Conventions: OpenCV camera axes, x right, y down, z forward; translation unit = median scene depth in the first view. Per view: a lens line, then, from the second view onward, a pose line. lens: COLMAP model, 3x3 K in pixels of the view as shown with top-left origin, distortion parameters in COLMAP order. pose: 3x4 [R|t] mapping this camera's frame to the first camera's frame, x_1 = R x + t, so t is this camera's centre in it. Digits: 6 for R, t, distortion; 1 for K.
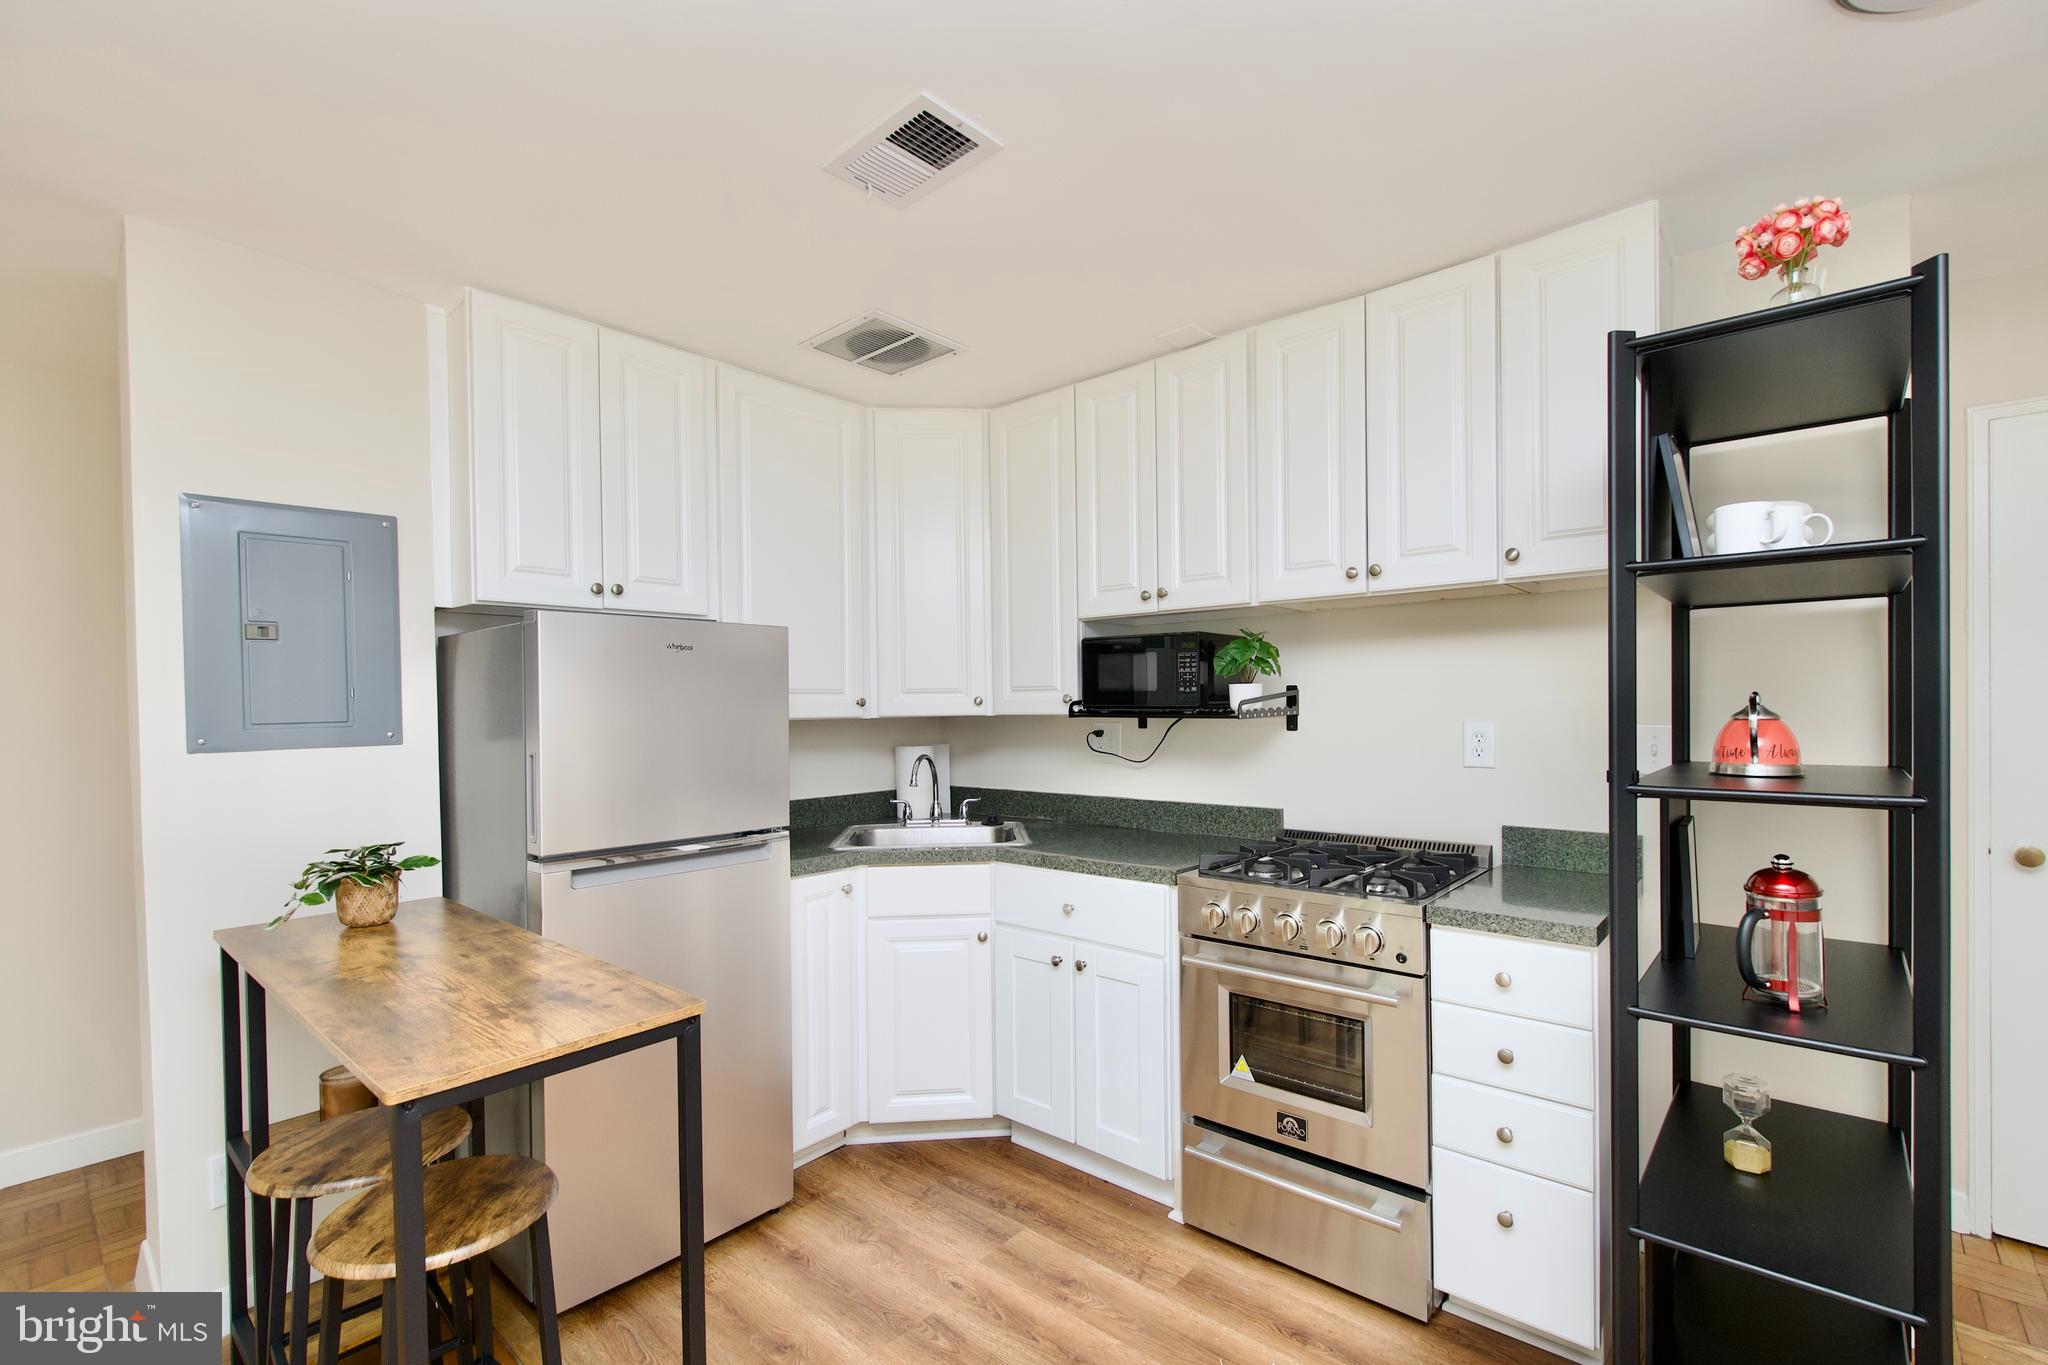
lens RADIAL K [[901.0, 0, 1037.7], [0, 901.0, 712.9], [0, 0, 1]] dist [0.005967, -0.002997]
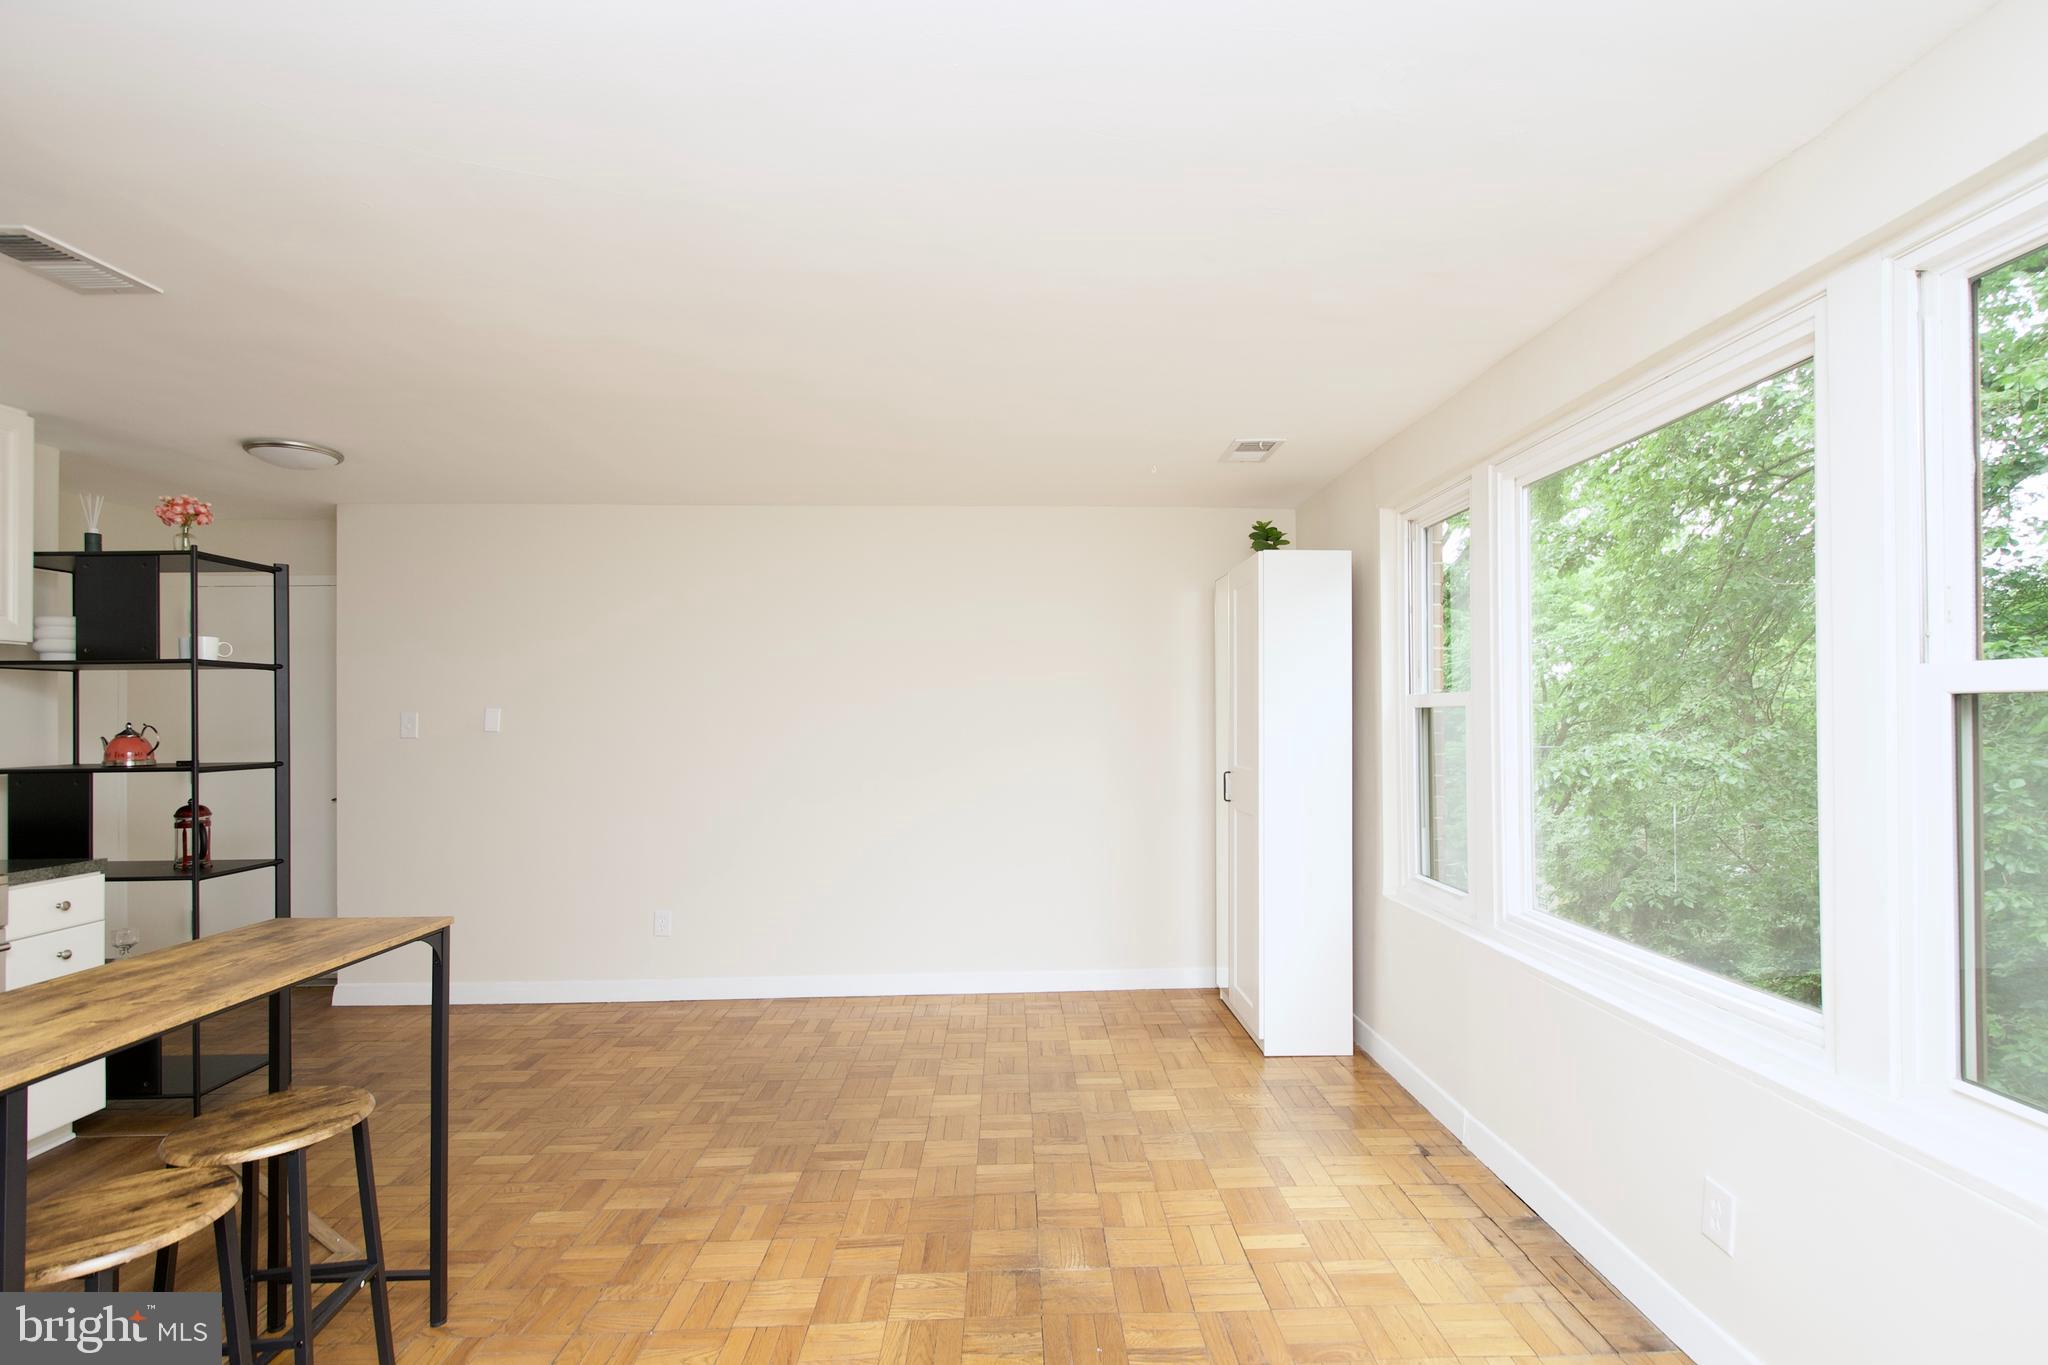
lens RADIAL K [[901.0, 0, 1036.3], [0, 901.0, 700.9], [0, 0, 1]] dist [0.005967, -0.002997]
pose [[-0.678528, 0.029670, 0.733975, -1.380408], [0.022721, 0.999554, -0.019400, 0.008282], [-0.734223, 0.003513, -0.678899, 0.637041]]
